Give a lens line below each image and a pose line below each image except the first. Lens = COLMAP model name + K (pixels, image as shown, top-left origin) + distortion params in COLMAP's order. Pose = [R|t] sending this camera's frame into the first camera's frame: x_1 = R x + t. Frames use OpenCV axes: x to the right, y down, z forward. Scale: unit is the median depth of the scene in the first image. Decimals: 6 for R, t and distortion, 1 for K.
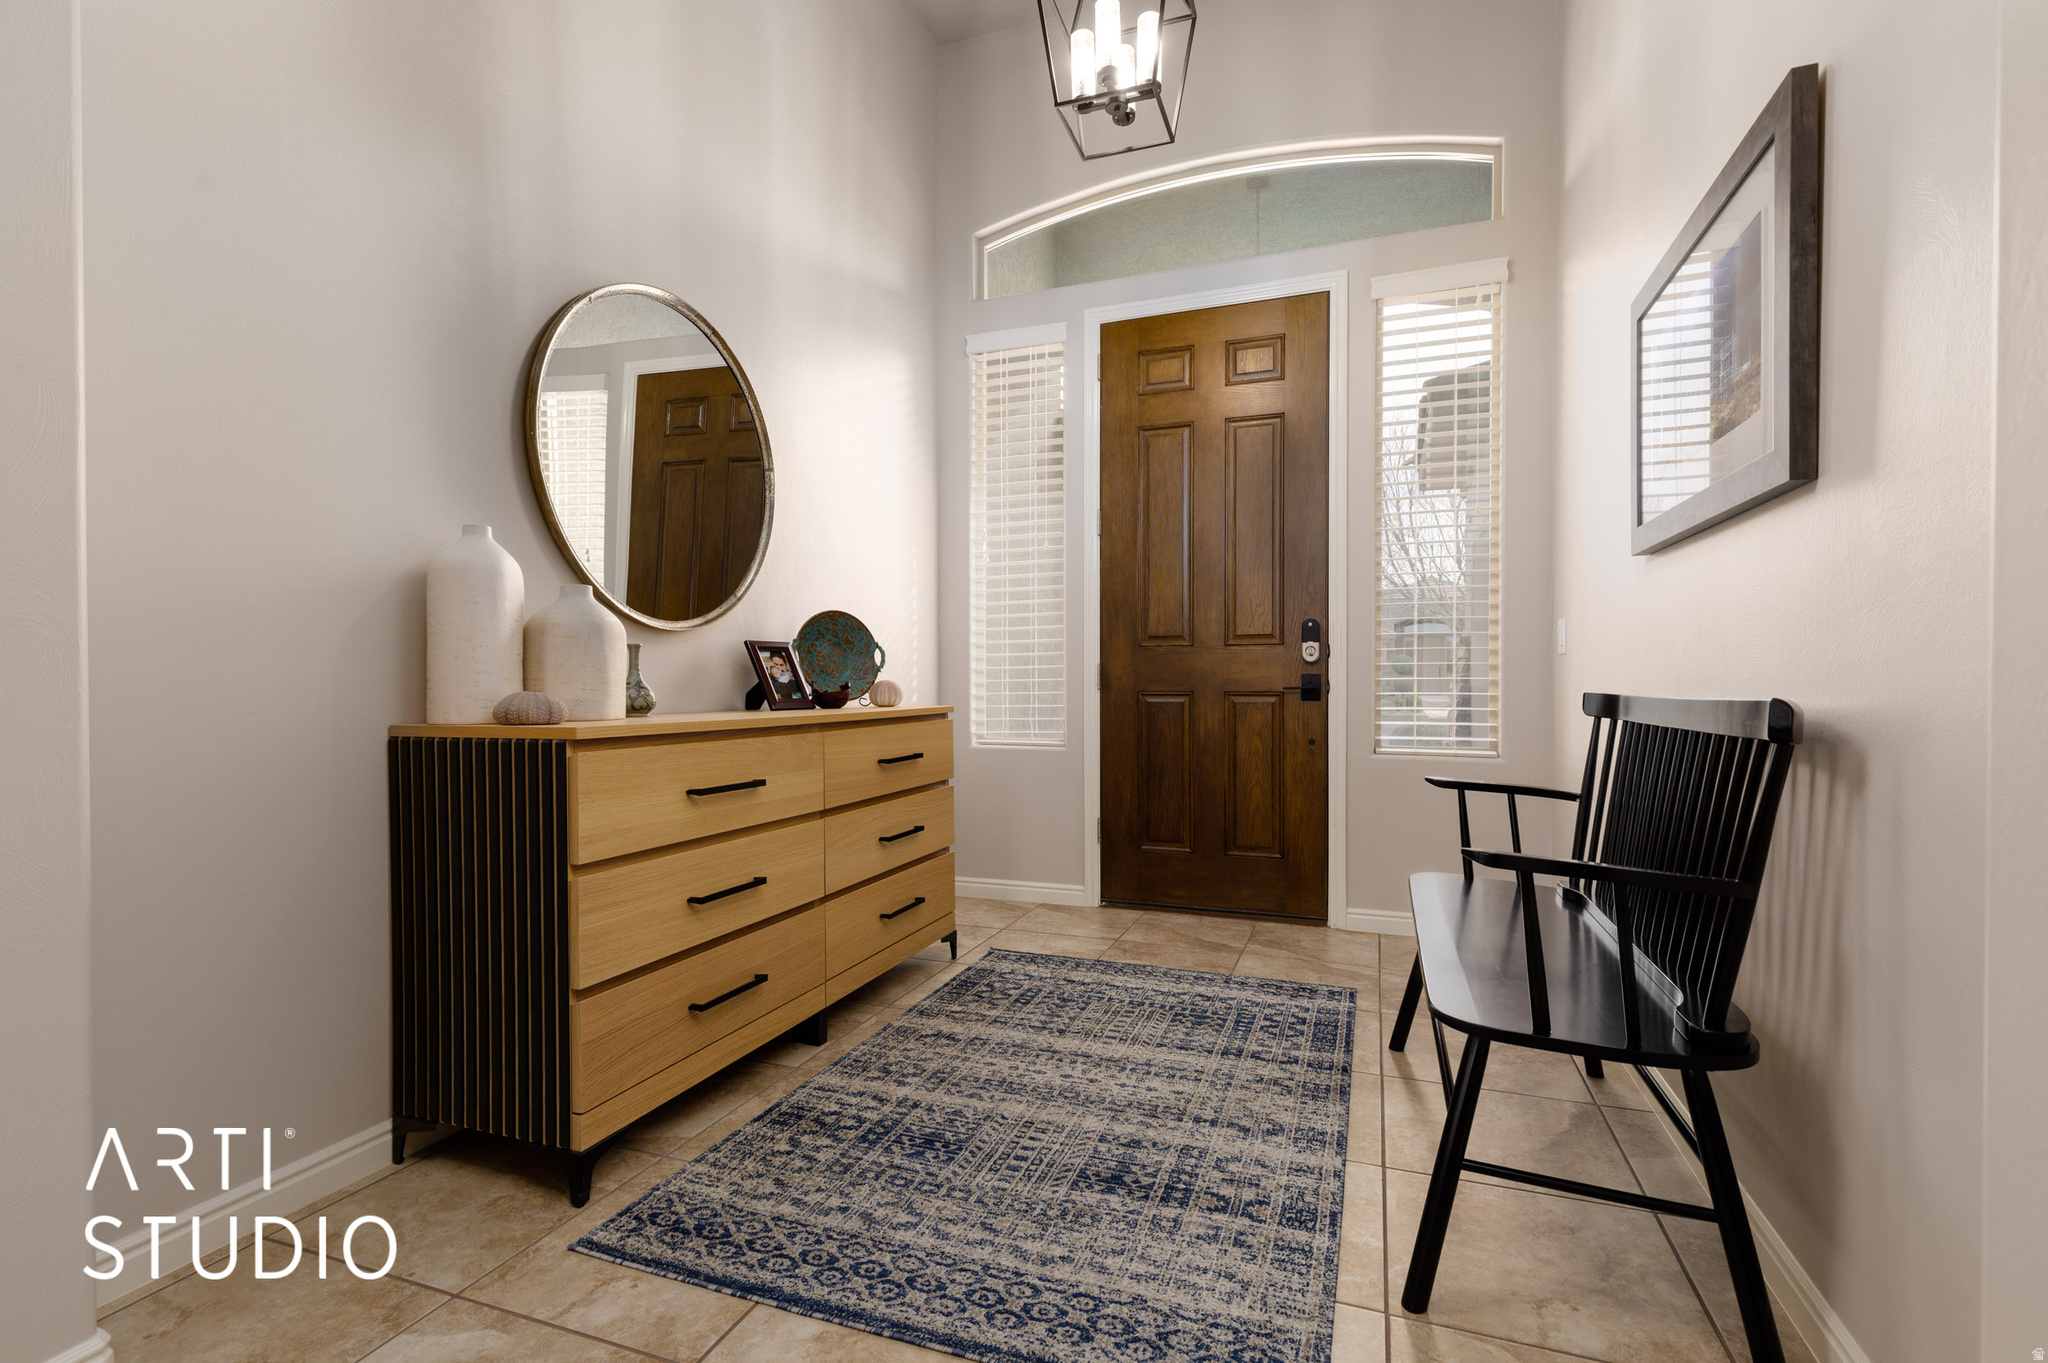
lens RADIAL K [[919.2, 0, 1030.0], [0, 919.2, 686.7], [0, 0, 1]] dist [0.008002, -0.000380]
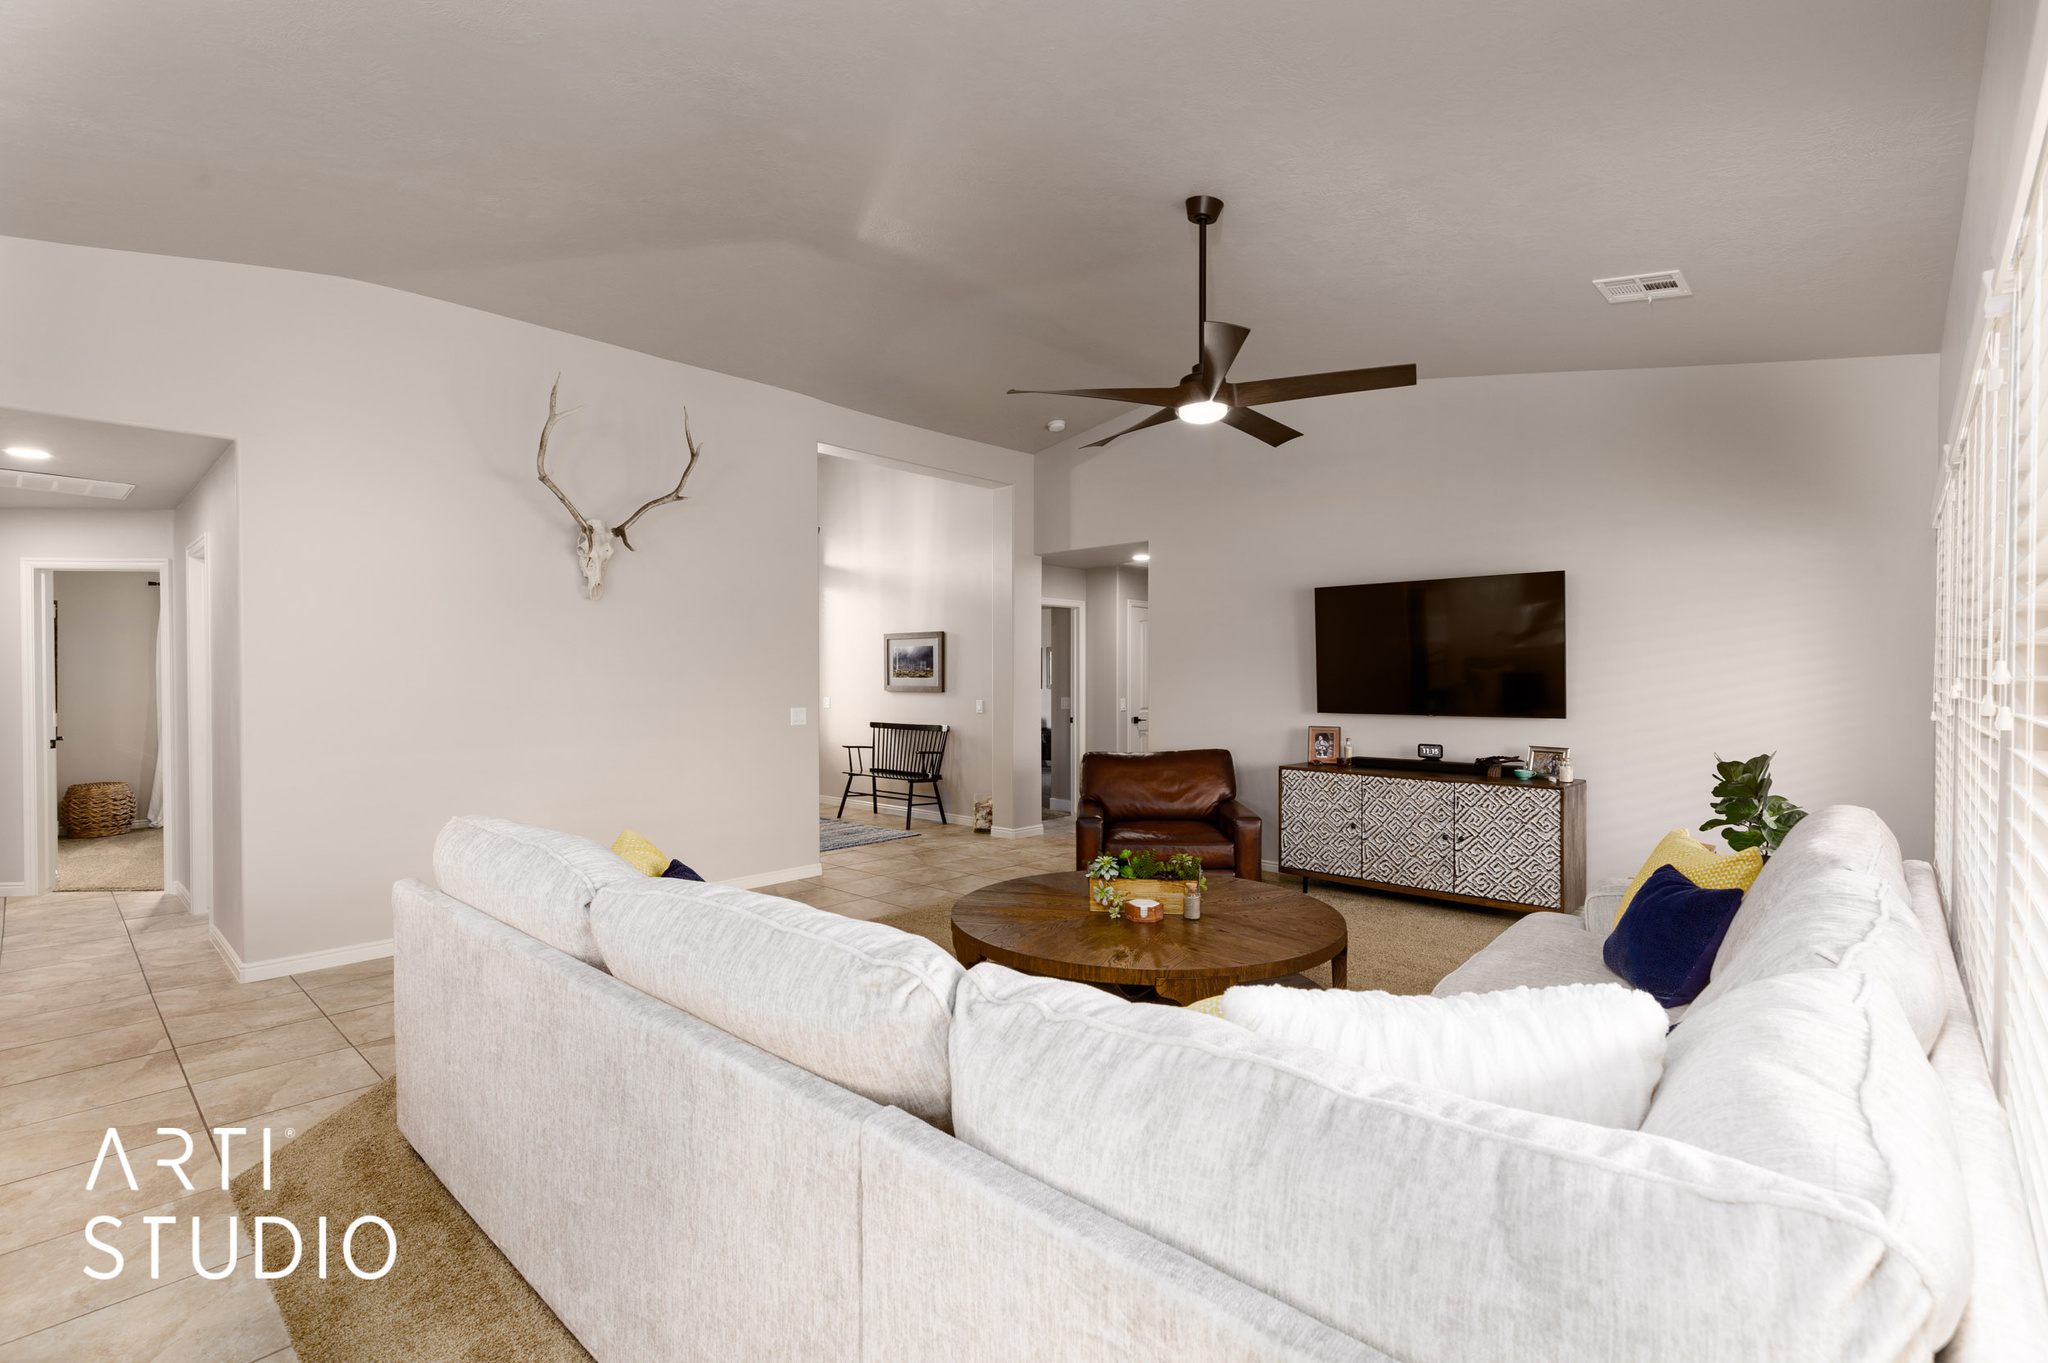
lens RADIAL K [[919.2, 0, 1030.0], [0, 919.2, 686.7], [0, 0, 1]] dist [0.008002, -0.000380]
pose [[0.385609, -0.009403, 0.922614, -2.628710], [0.004188, 0.999956, 0.008441, -0.165909], [-0.922653, 0.000609, 0.385631, -1.122607]]
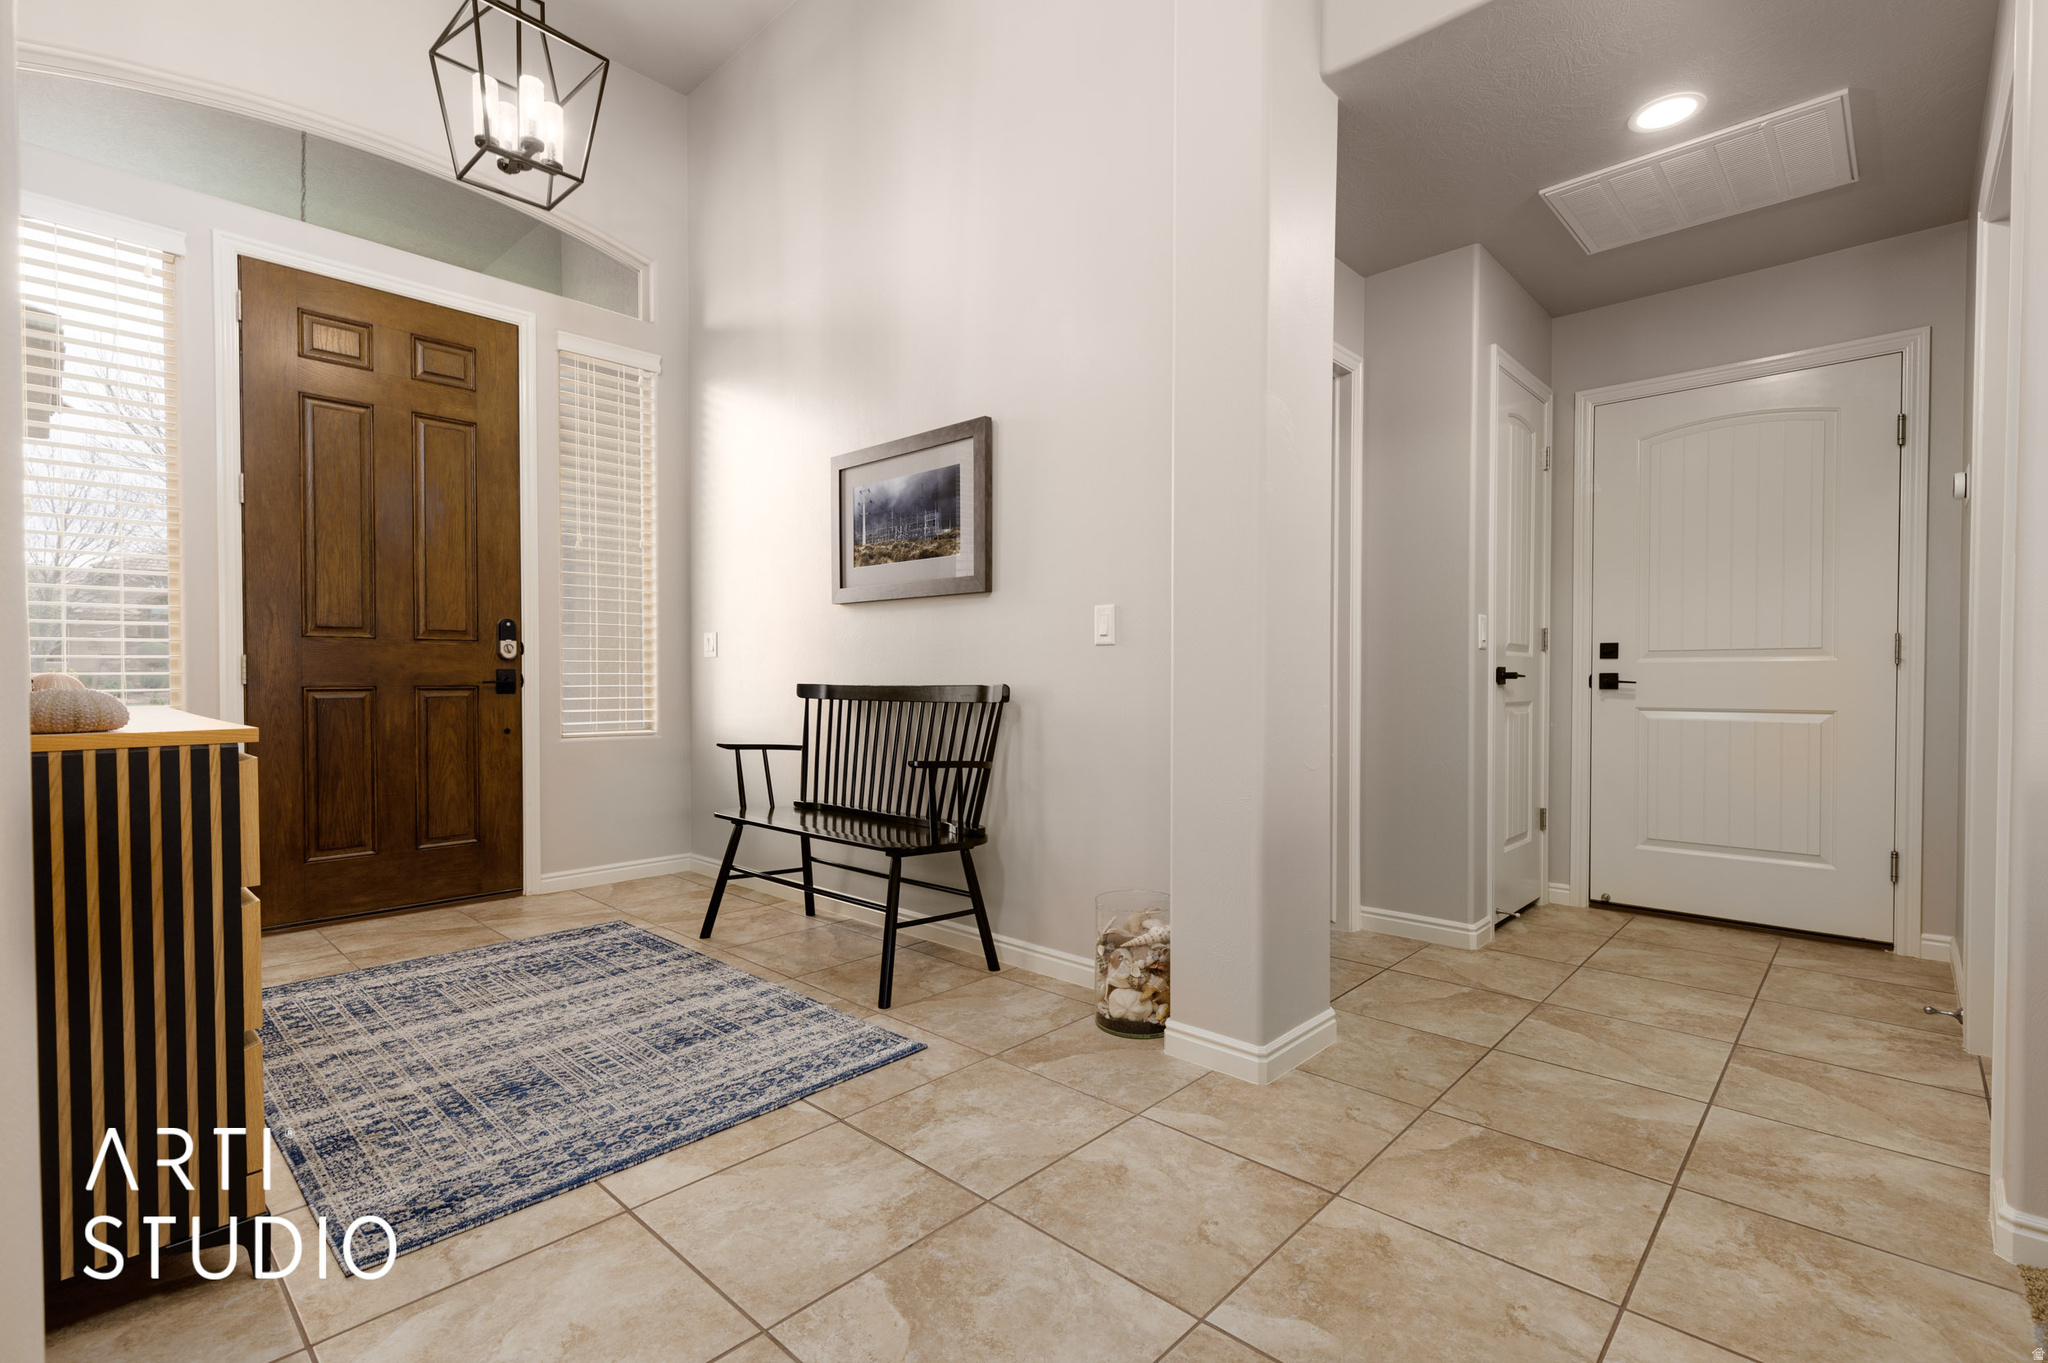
lens RADIAL K [[919.2, 0, 1030.0], [0, 919.2, 686.7], [0, 0, 1]] dist [0.008002, -0.000380]
pose [[0.391576, -0.009352, 0.920098, -0.652059], [0.003992, 0.999956, 0.008465, 0.000152], [-0.920137, 0.000359, 0.391596, -0.008710]]
